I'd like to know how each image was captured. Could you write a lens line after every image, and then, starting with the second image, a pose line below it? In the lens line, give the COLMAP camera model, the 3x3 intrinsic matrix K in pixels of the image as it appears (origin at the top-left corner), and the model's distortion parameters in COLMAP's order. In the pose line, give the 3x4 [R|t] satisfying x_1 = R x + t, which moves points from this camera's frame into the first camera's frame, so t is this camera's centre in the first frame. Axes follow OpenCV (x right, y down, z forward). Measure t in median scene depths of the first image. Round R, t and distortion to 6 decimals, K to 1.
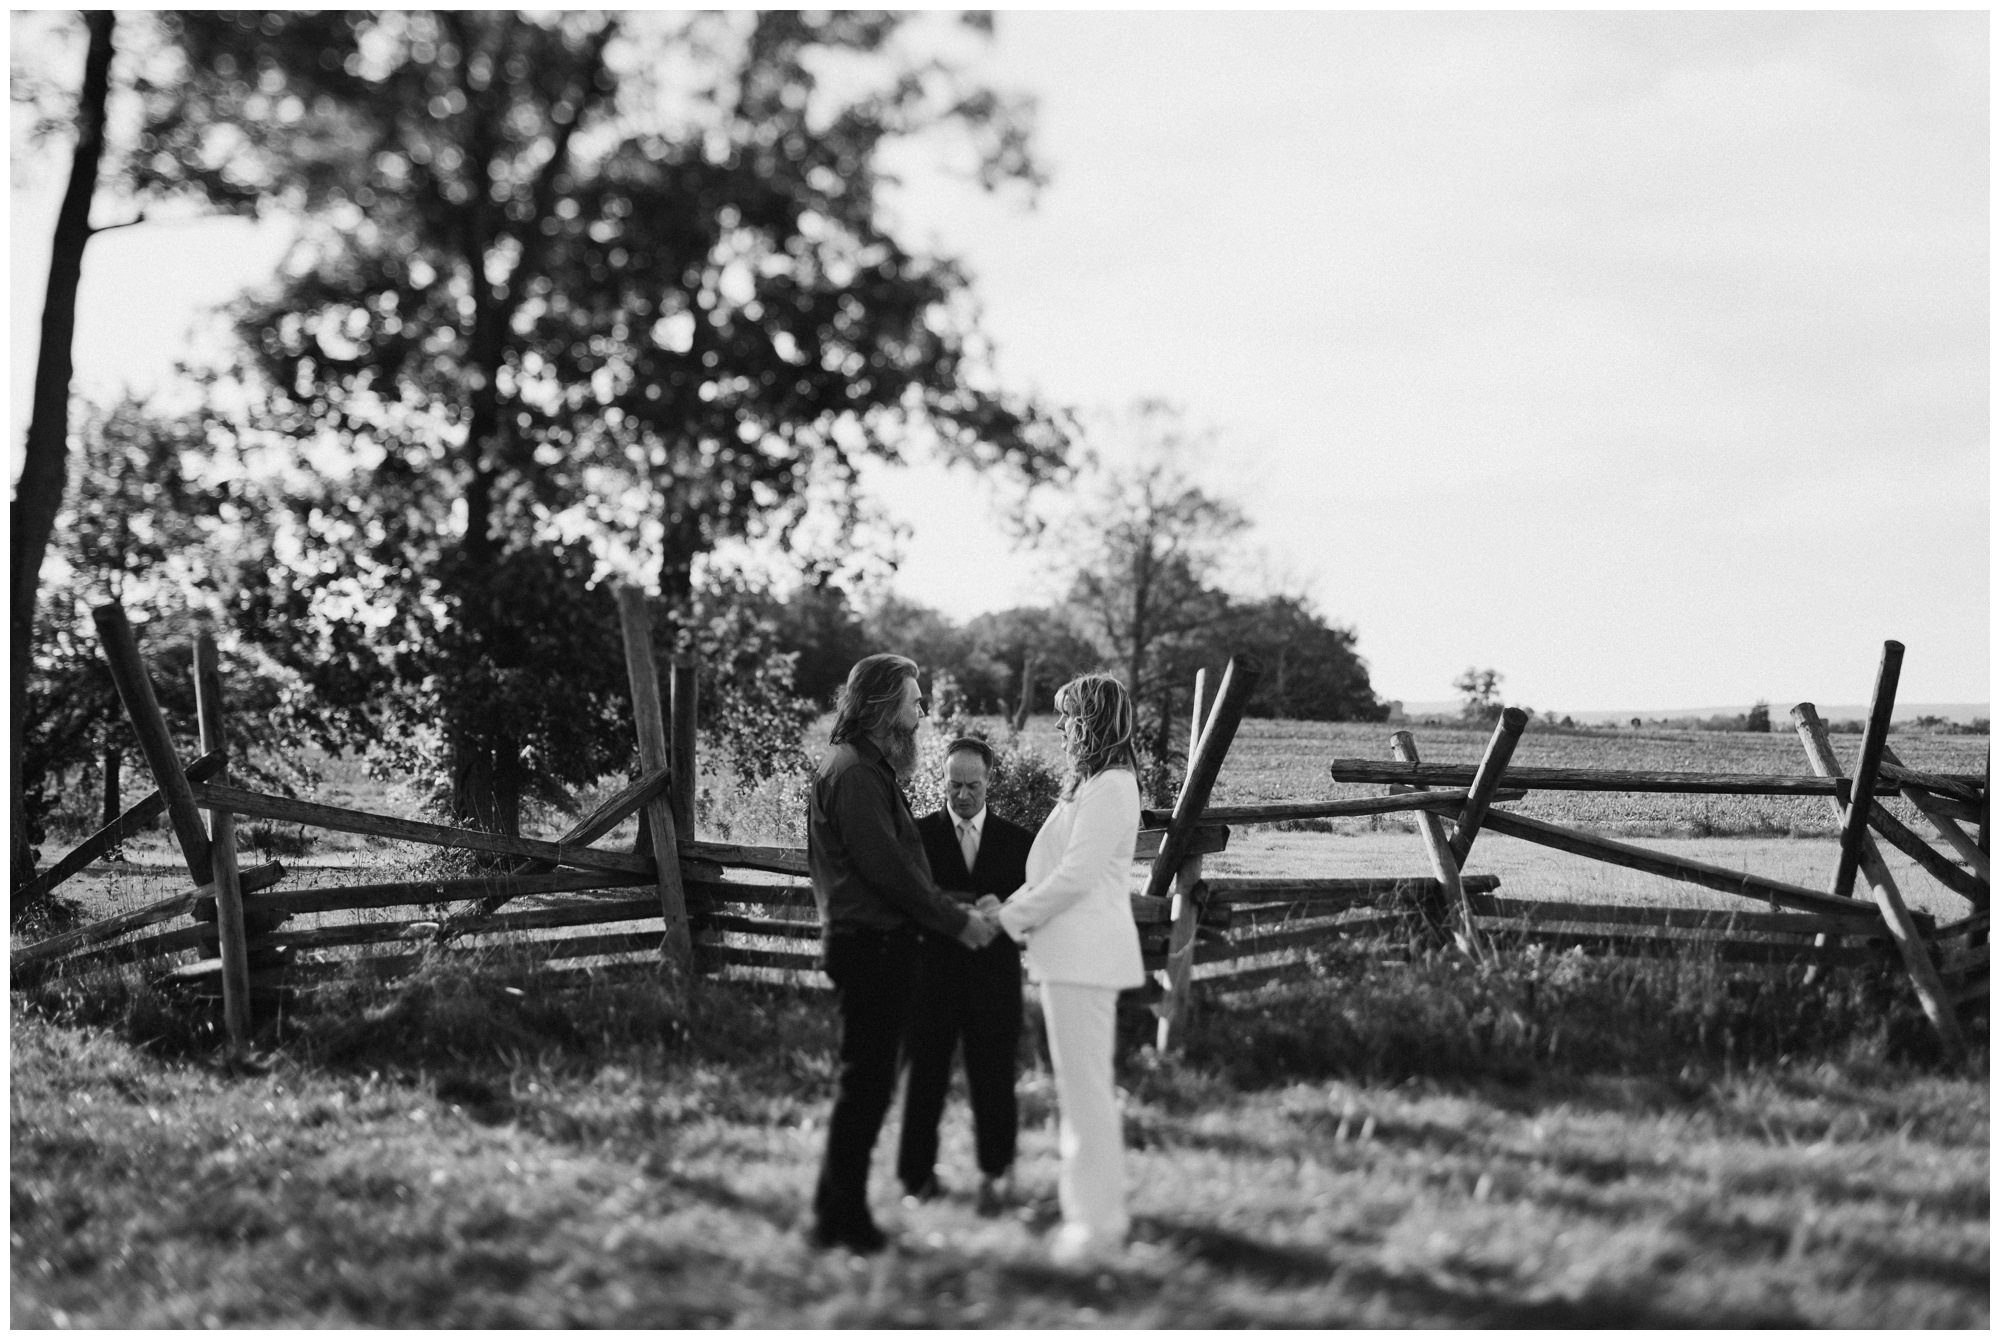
lens RADIAL K [[2581.1, 0, 961.3], [0, 2581.1, 670.6], [0, 0, 1]] dist [-0.052910, -0.005225]
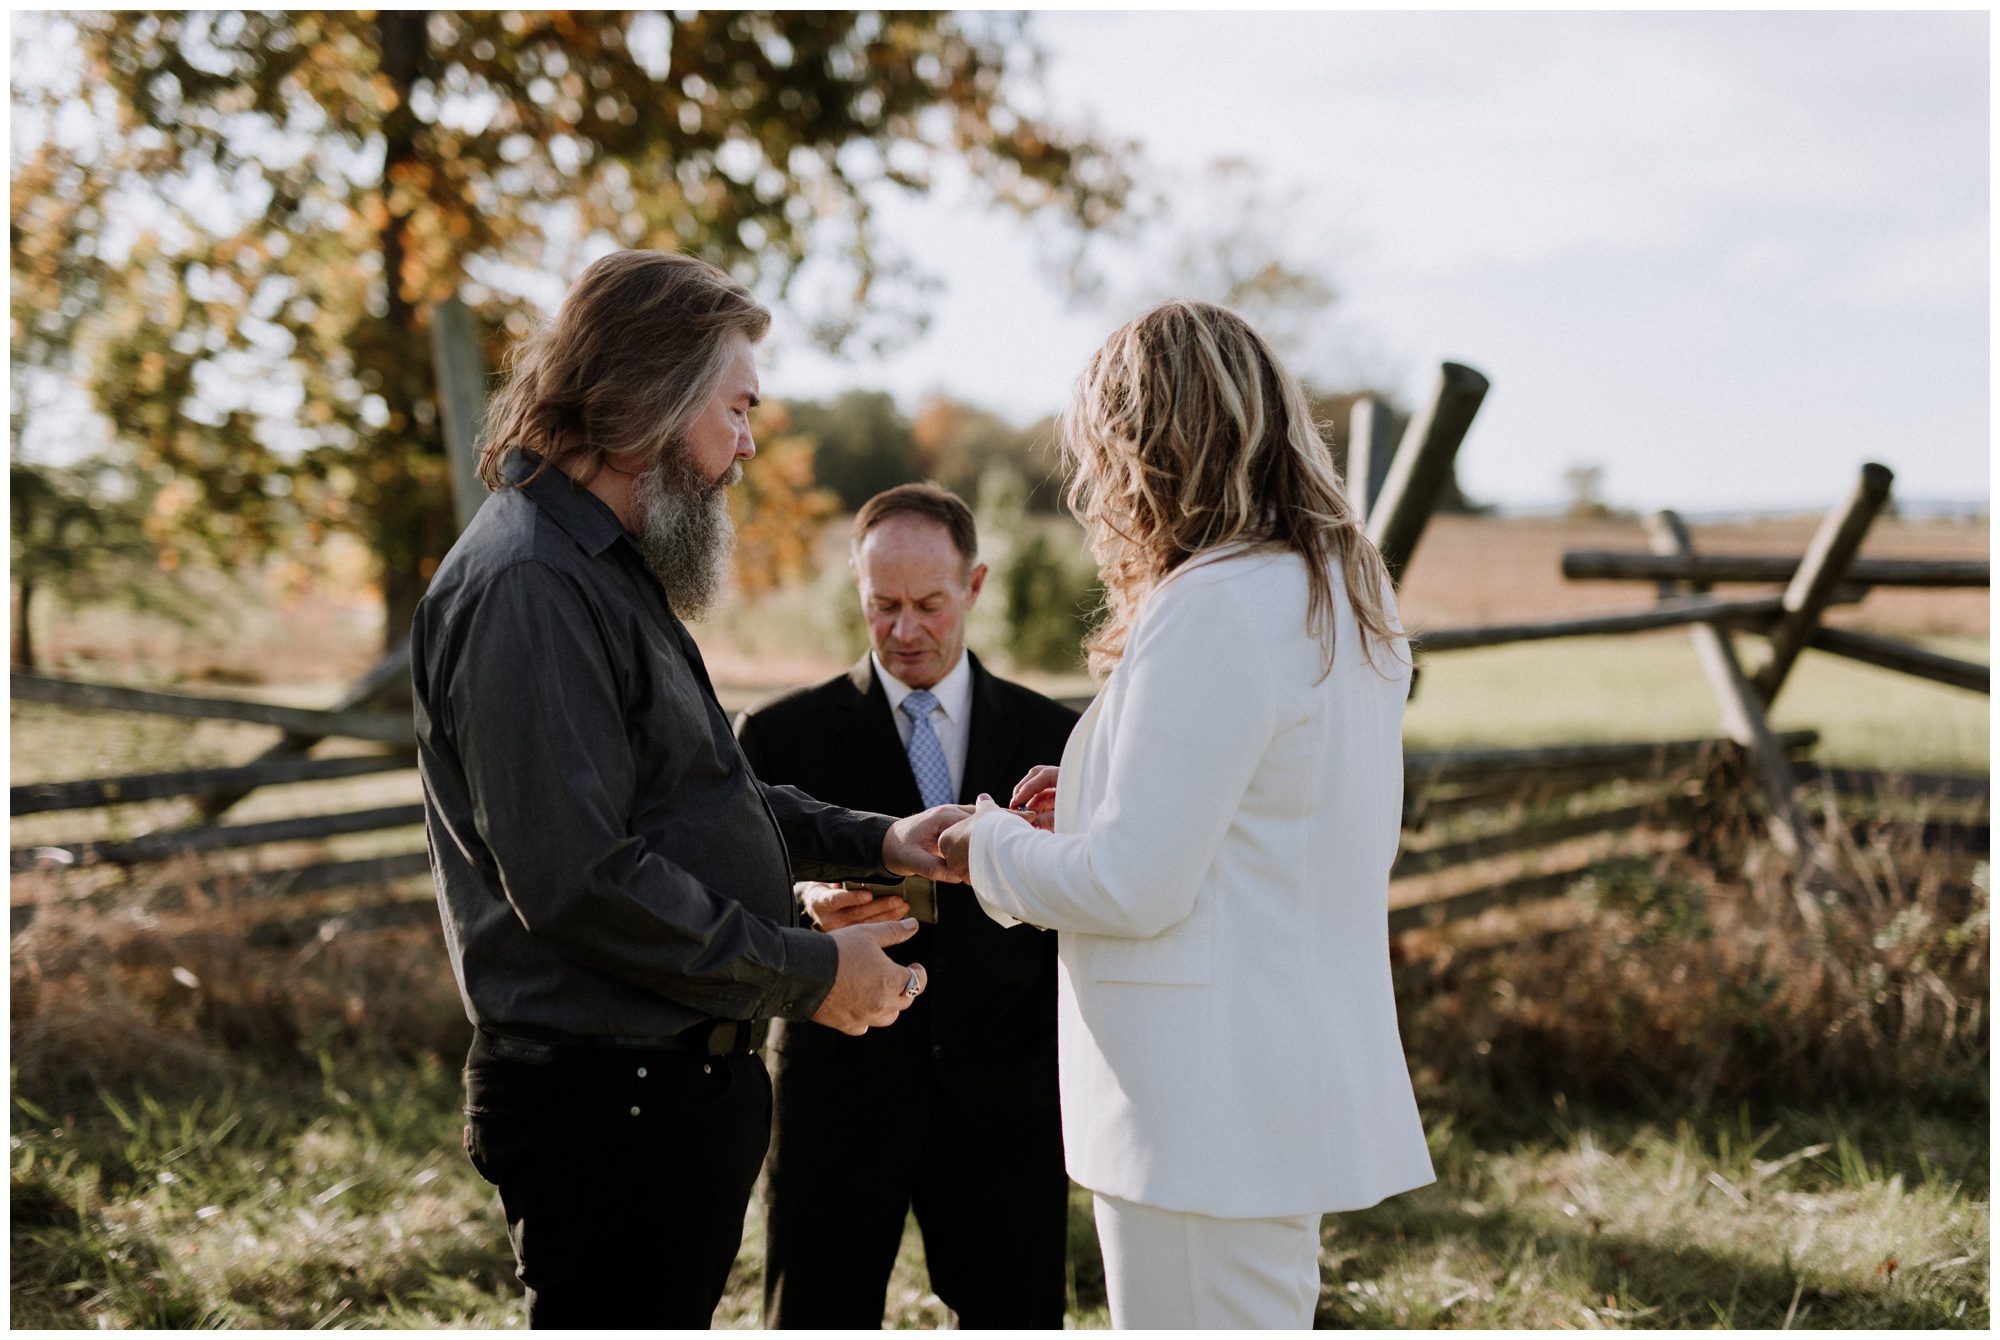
lens RADIAL K [[2815.9, 0, 1000.0], [0, 2815.9, 670.0], [0, 0, 1]] dist [-0.017121, 0.140250]
pose [[0.999803, -0.018262, -0.007734, 0.003998], [0.018760, 0.997358, 0.070181, 0.005381], [0.006432, -0.070313, 0.997504, 0.126028]]
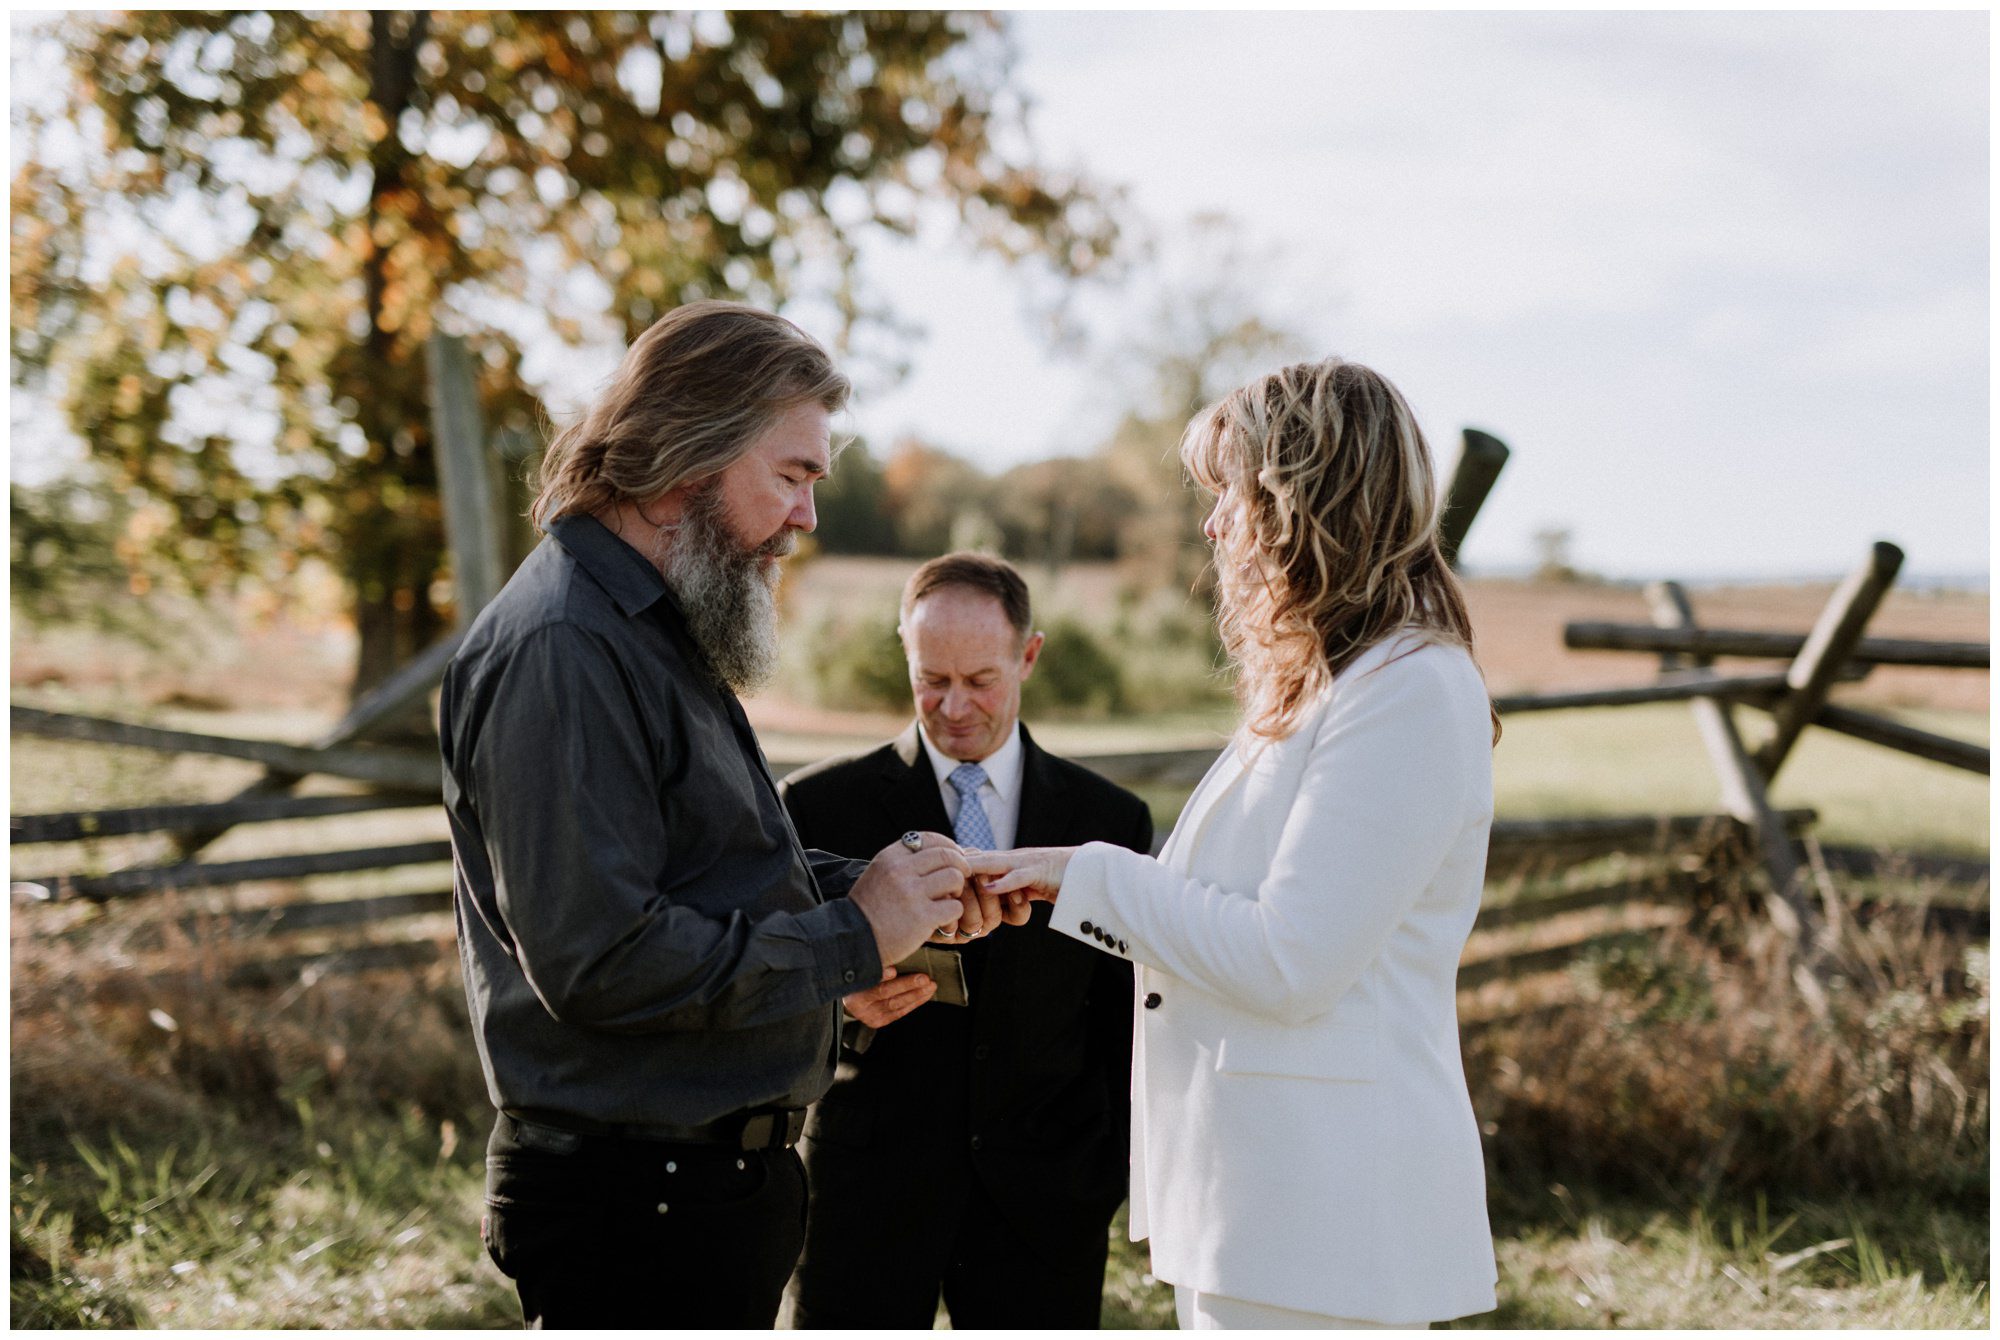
lens RADIAL K [[2815.9, 0, 1000.0], [0, 2815.9, 670.0], [0, 0, 1]] dist [-0.017121, 0.140250]
pose [[0.999948, 0.009130, 0.004497, 0.001032], [-0.009360, 0.998484, 0.054236, 0.004646], [-0.003995, -0.054275, 0.998518, 0.129742]]
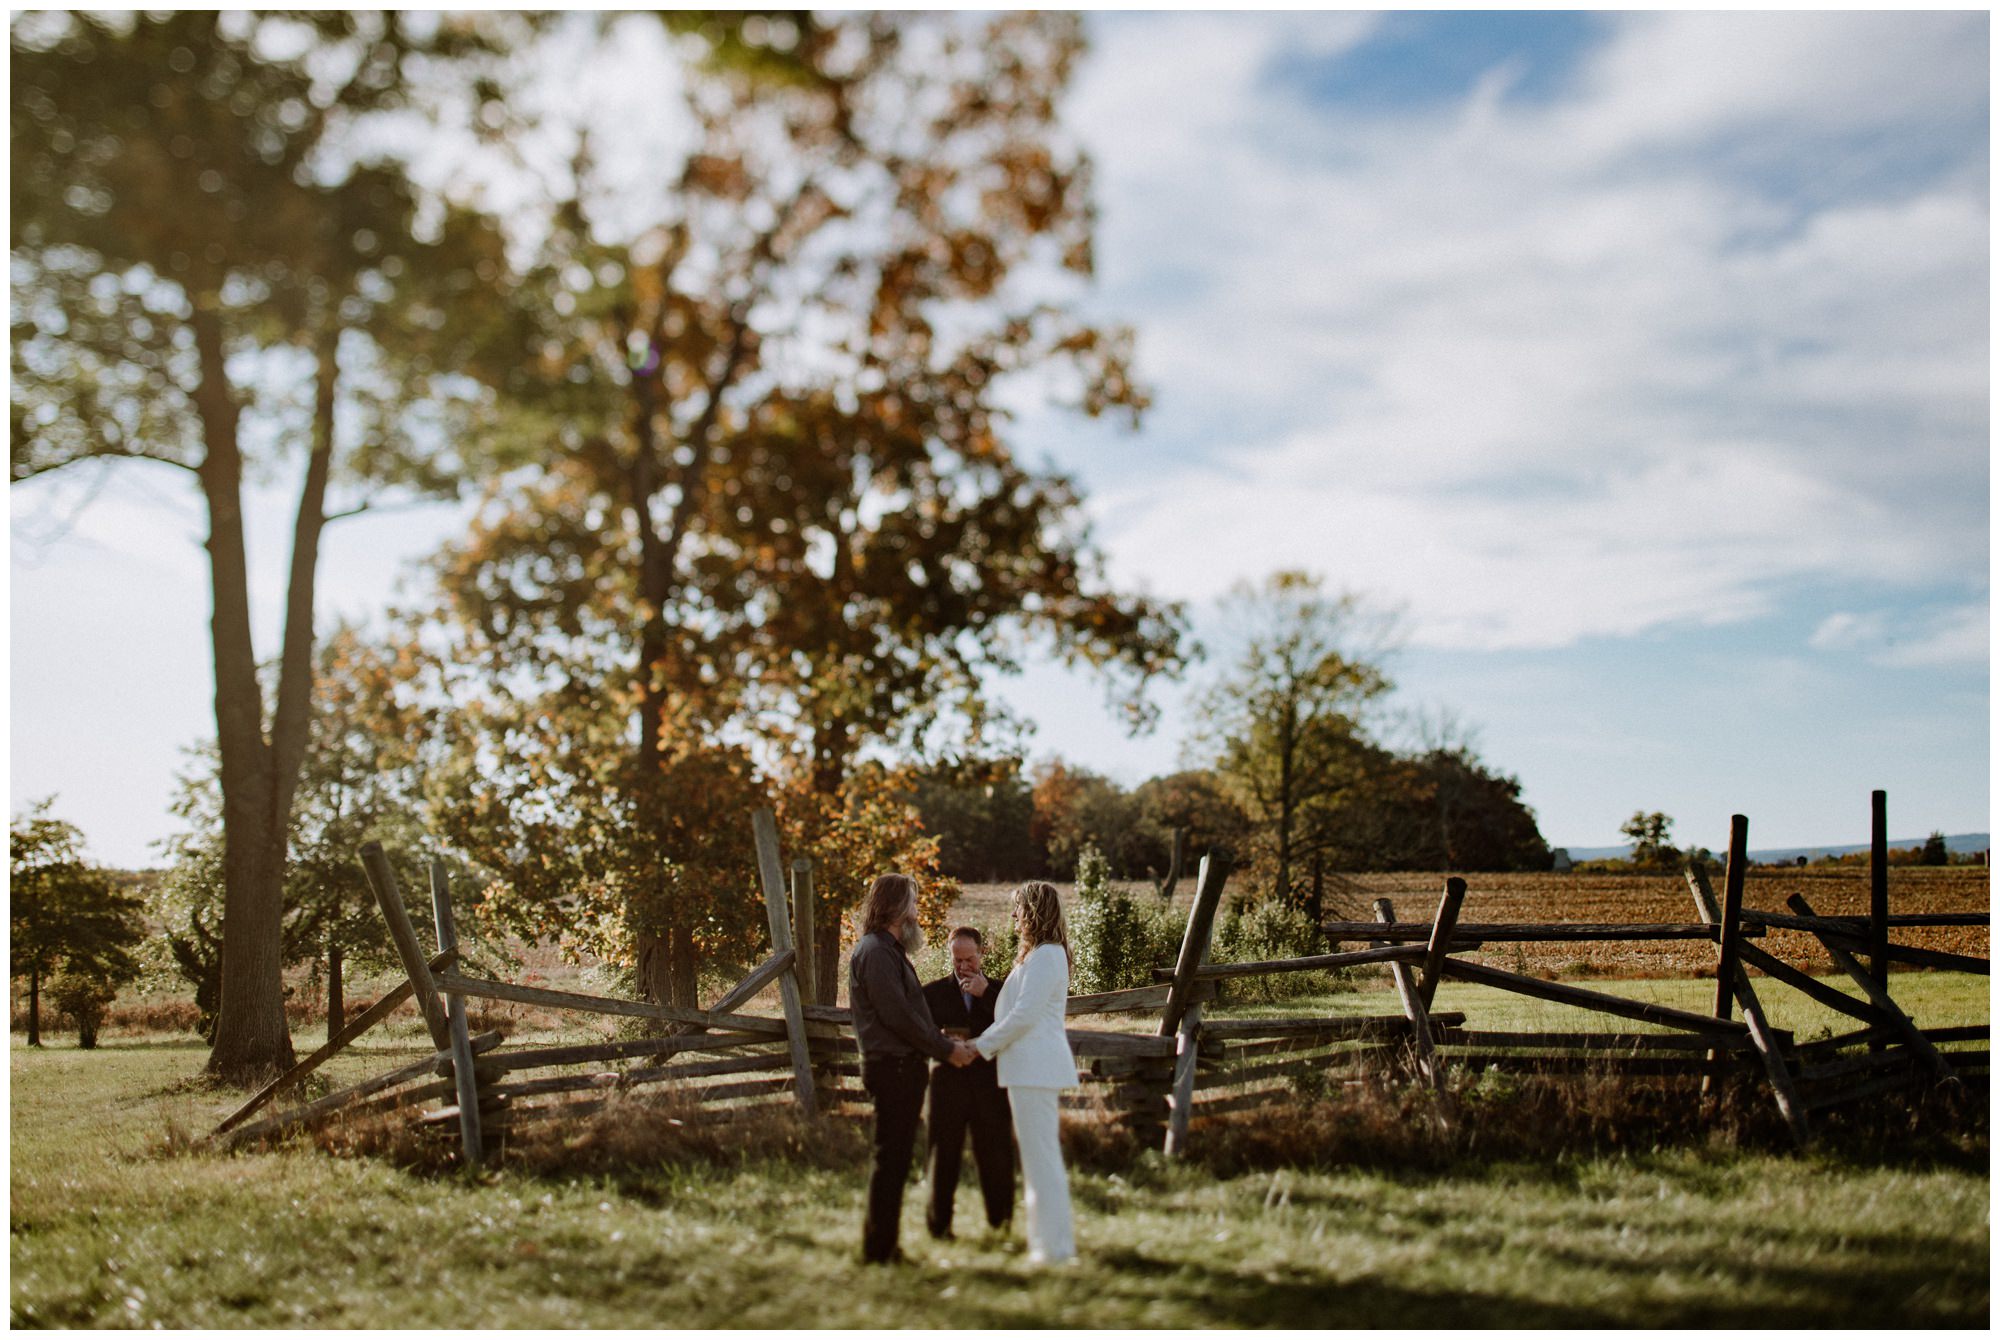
lens RADIAL K [[2476.9, 0, 924.7], [0, 2476.9, 598.6], [0, 0, 1]] dist [-0.107847, 0.436387]
pose [[0.996074, -0.045775, -0.075765, 0.020523], [0.038145, 0.994330, -0.099257, -0.004412], [0.079879, 0.095977, 0.992173, -0.090709]]
